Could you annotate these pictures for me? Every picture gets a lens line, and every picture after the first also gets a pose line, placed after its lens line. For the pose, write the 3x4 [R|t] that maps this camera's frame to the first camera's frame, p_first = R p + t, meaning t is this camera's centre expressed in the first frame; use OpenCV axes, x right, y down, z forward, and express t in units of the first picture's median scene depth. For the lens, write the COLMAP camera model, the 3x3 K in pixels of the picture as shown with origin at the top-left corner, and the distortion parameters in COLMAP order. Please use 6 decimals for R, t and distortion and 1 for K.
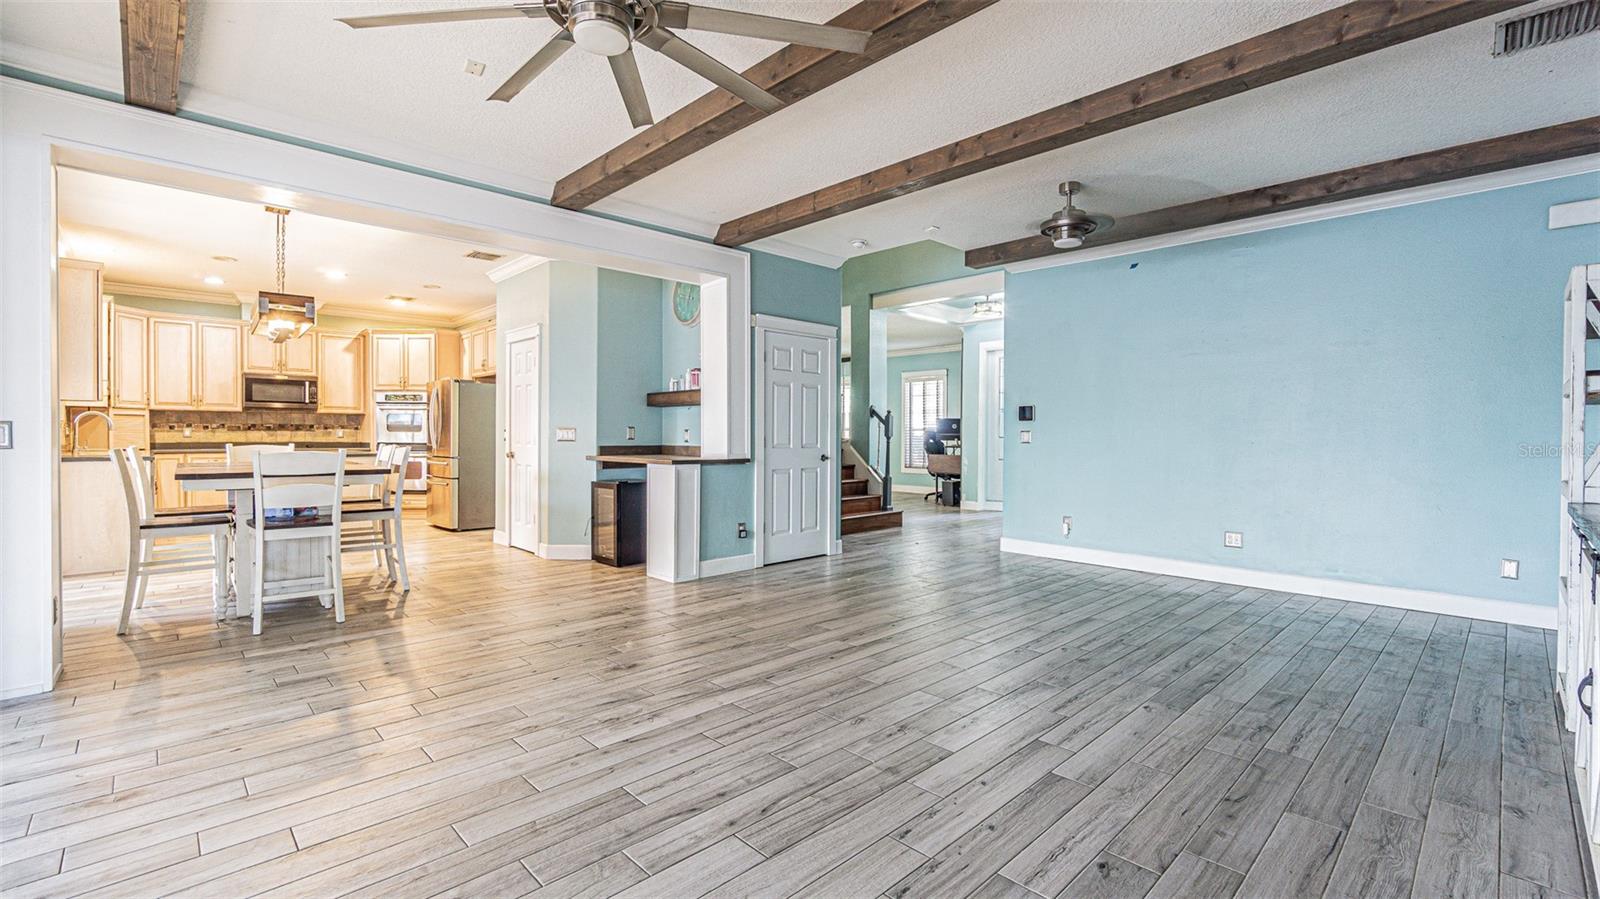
lens RADIAL K [[685.2, 0, 791.6], [0, 685.2, 439.4], [0, 0, 1]] dist [-0.000221, 0.000046]
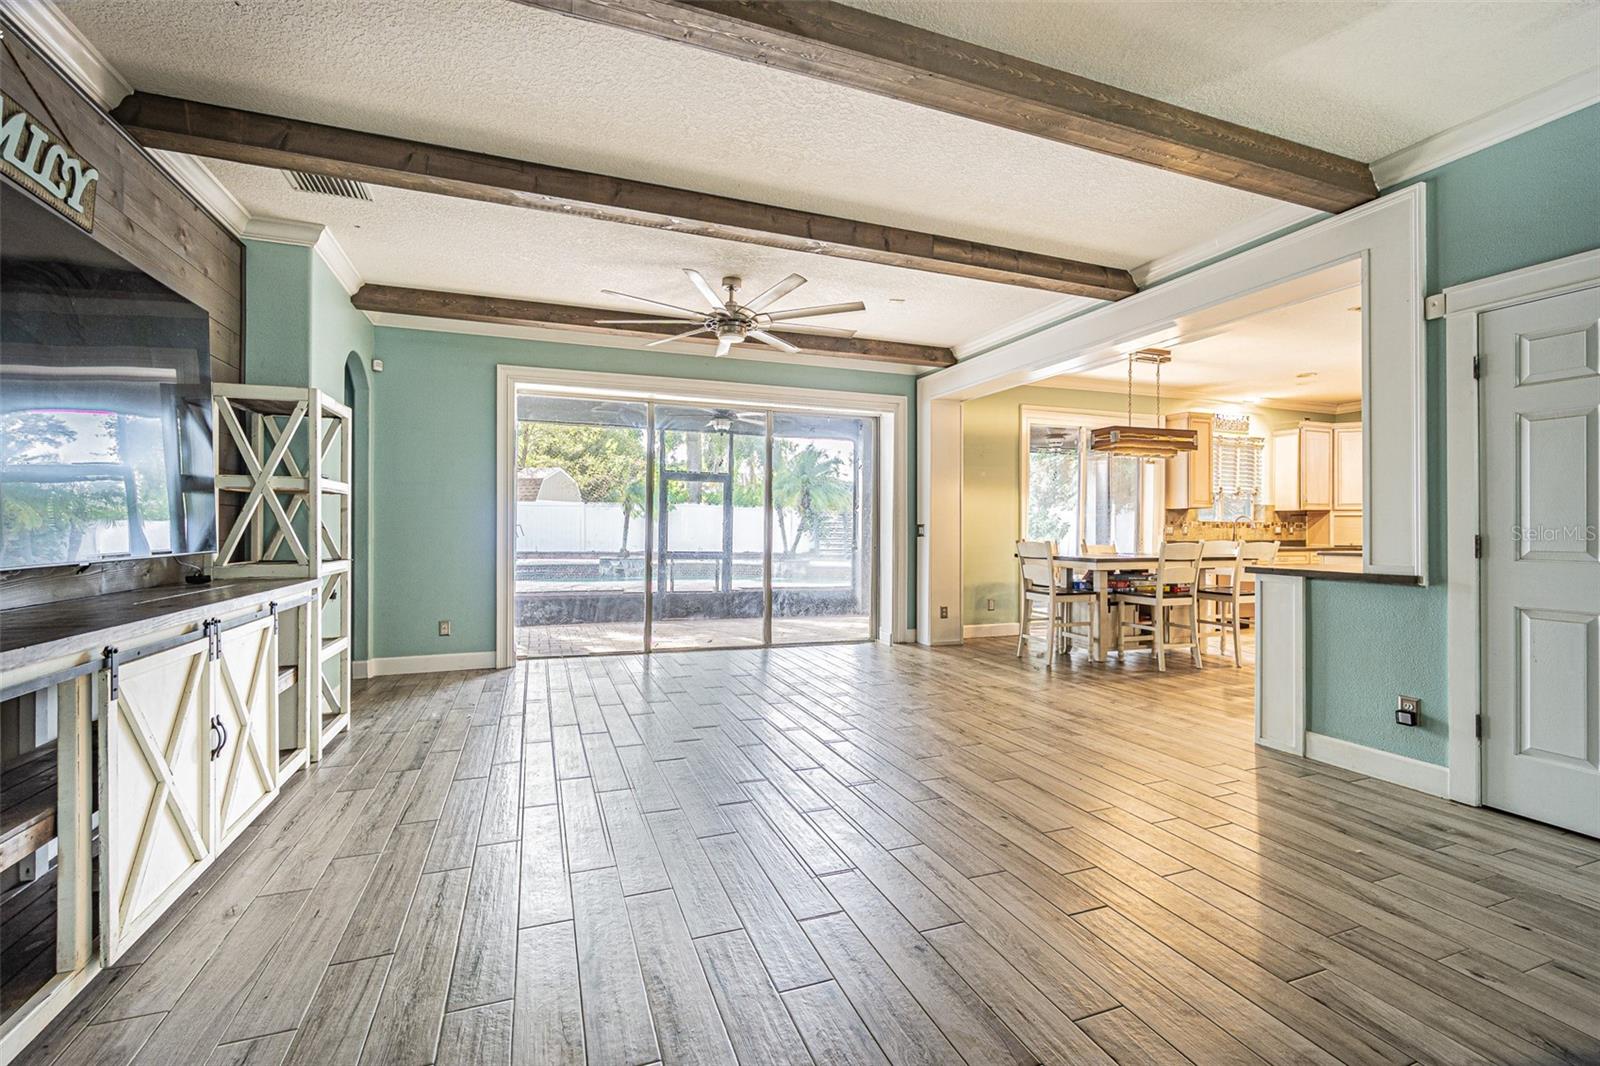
lens RADIAL K [[684.8, 0, 800.0], [0, 684.8, 533.0], [0, 0, 1]] dist [-0.001177, -0.000067]
pose [[-0.382138, -0.000517, -0.924105, 0.413464], [-0.010144, 0.999942, 0.003635, -0.001426], [0.924050, 0.010764, -0.382121, 0.529615]]
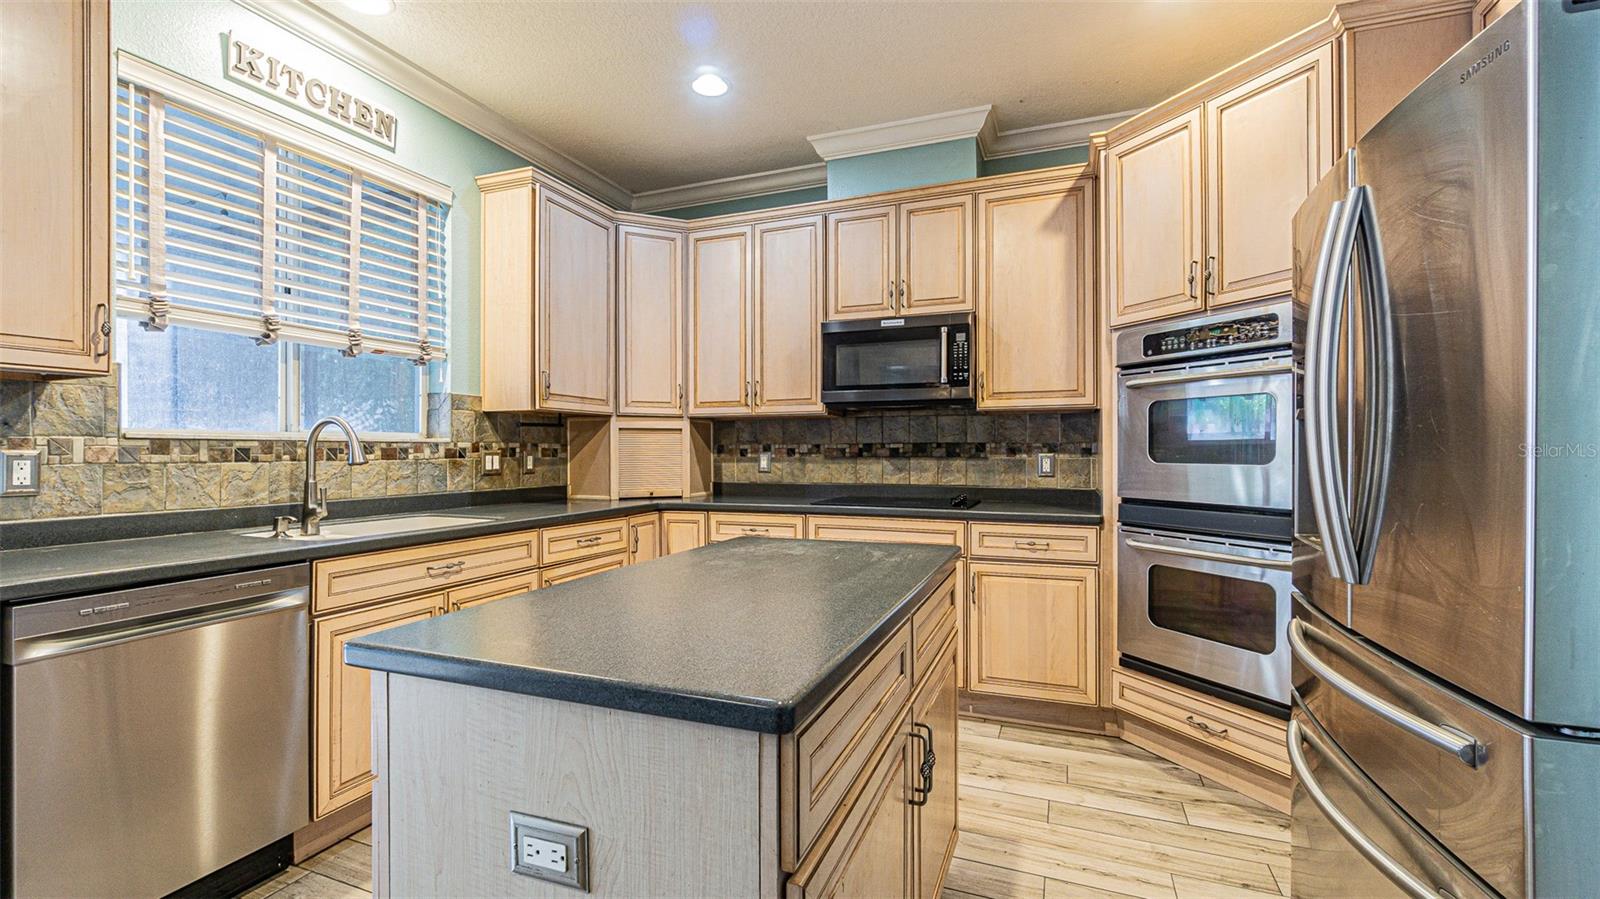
lens RADIAL K [[687.4, 0, 794.7], [0, 687.4, 452.1], [0, 0, 1]] dist [-0.001965, -0.000009]
pose [[0.417159, -0.004282, -0.908823, -0.420828], [-0.003014, 0.999977, -0.006096, -0.014539], [0.908828, 0.005282, 0.417137, 0.804133]]
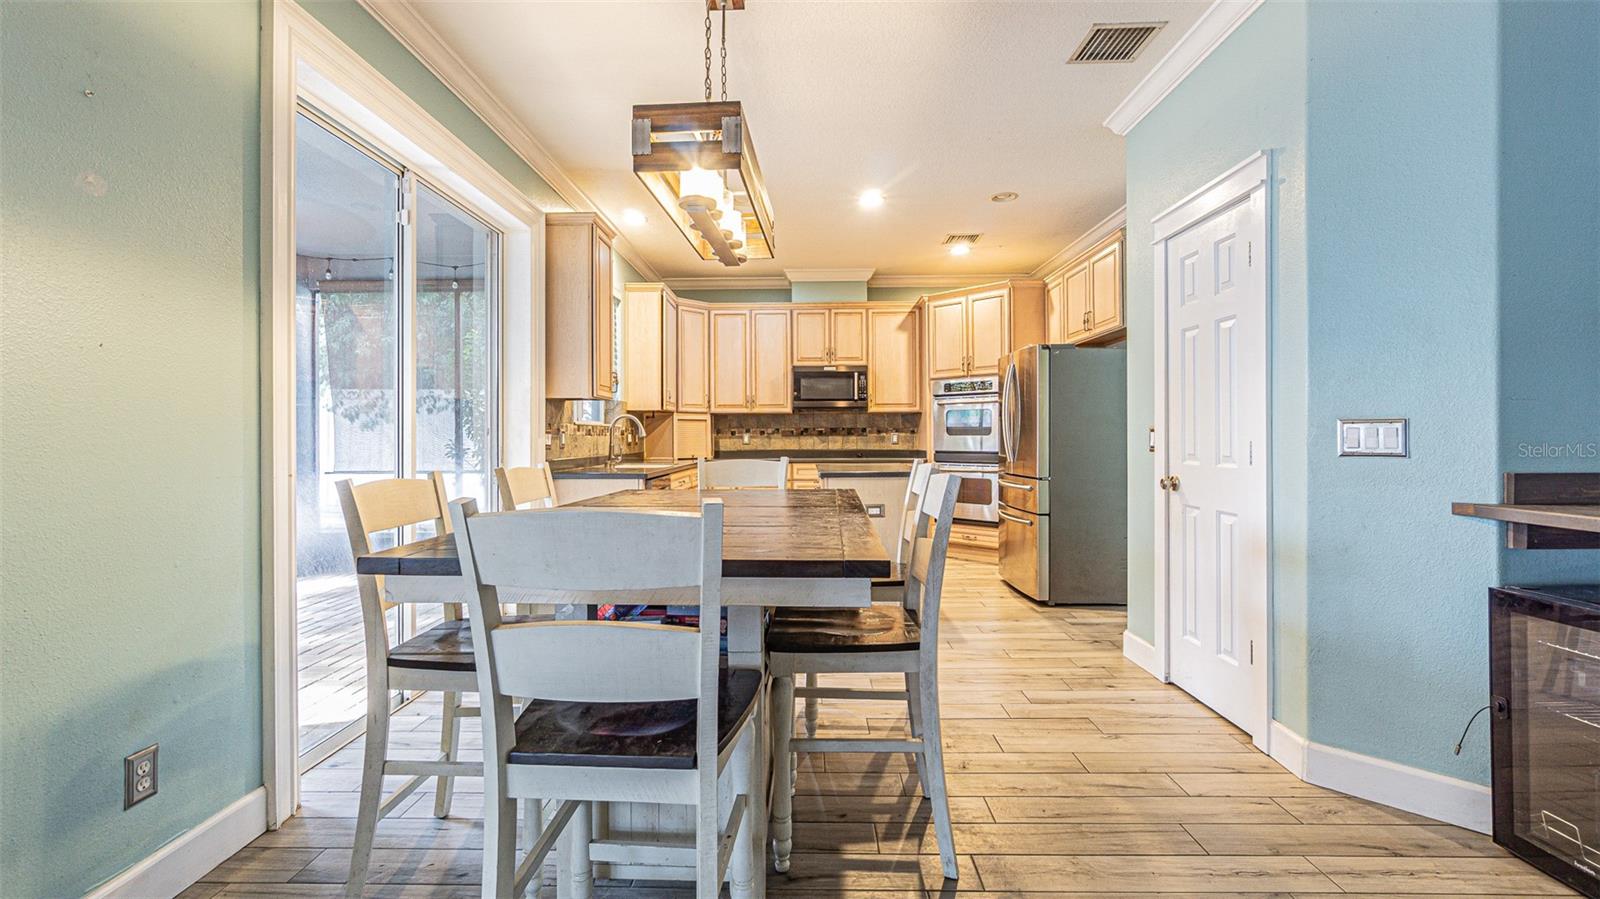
lens RADIAL K [[685.2, 0, 791.6], [0, 685.2, 439.4], [0, 0, 1]] dist [-0.000221, 0.000046]
pose [[0.710476, -0.006658, -0.703690, -0.221200], [0.003530, 0.999976, -0.005897, -0.004046], [0.703713, 0.001706, 0.710483, 0.412650]]
